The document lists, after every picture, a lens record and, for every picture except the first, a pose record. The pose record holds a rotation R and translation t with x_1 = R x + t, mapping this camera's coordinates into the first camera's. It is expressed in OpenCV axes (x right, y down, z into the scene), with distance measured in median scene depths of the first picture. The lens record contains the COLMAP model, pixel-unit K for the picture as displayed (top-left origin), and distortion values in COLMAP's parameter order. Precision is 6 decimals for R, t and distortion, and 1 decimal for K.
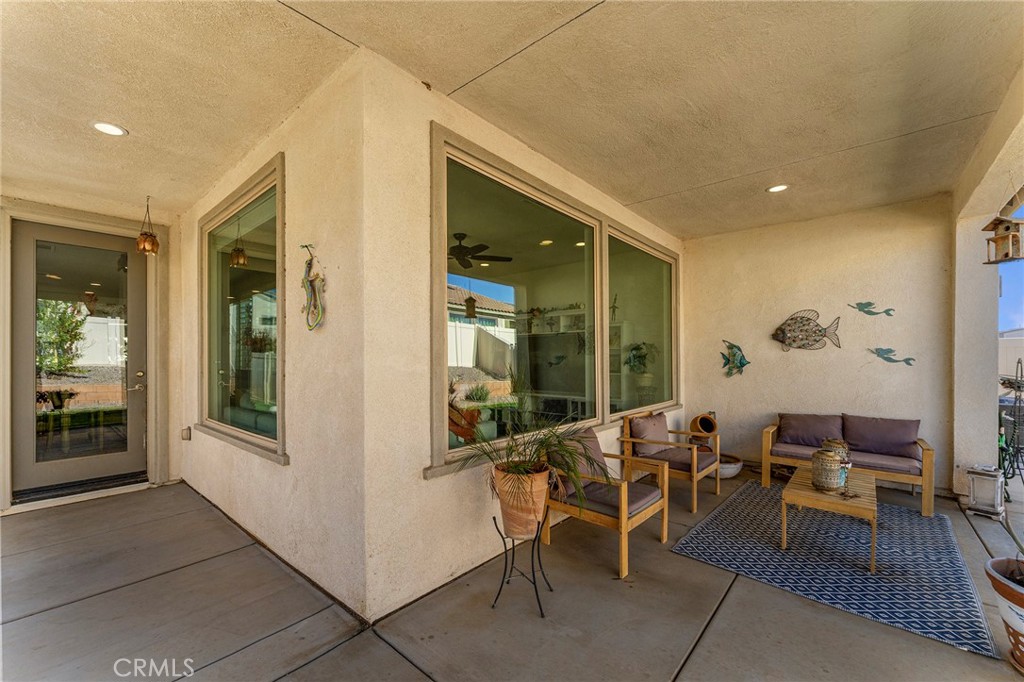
lens RADIAL K [[411.5, 0, 505.3], [0, 411.5, 346.4], [0, 0, 1]] dist [-0.003151, -0.000400]
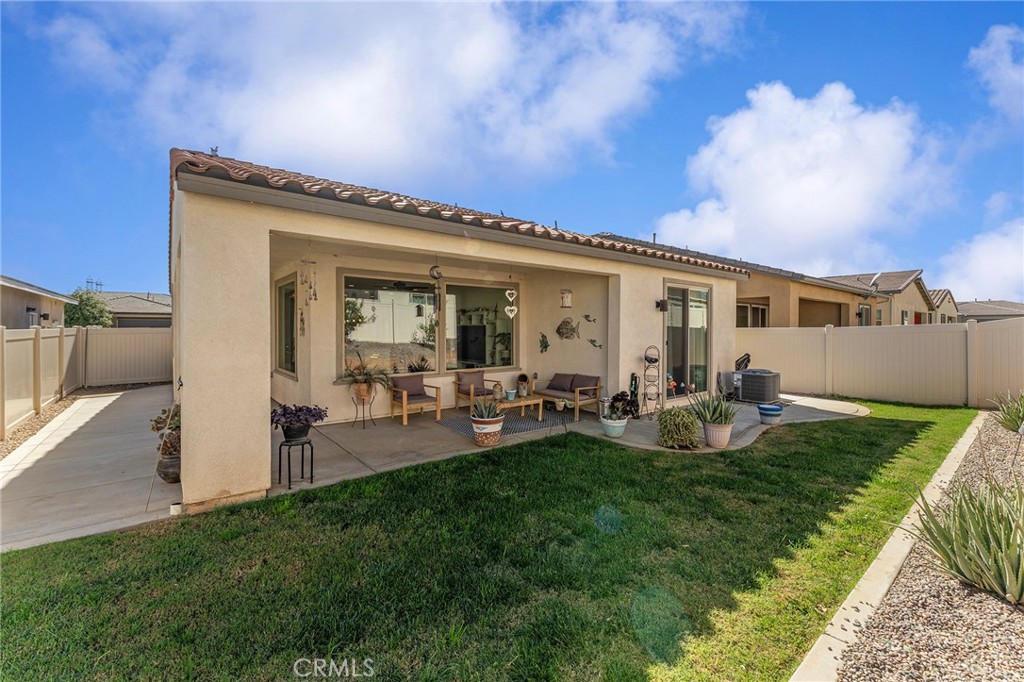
lens RADIAL K [[411.5, 0, 495.7], [0, 411.5, 314.6], [0, 0, 1]] dist [-0.003151, -0.000400]
pose [[0.980265, -0.003272, -0.197660, 0.778085], [0.001478, 0.999956, -0.009224, -0.084268], [0.197682, 0.008749, 0.980227, -0.861248]]
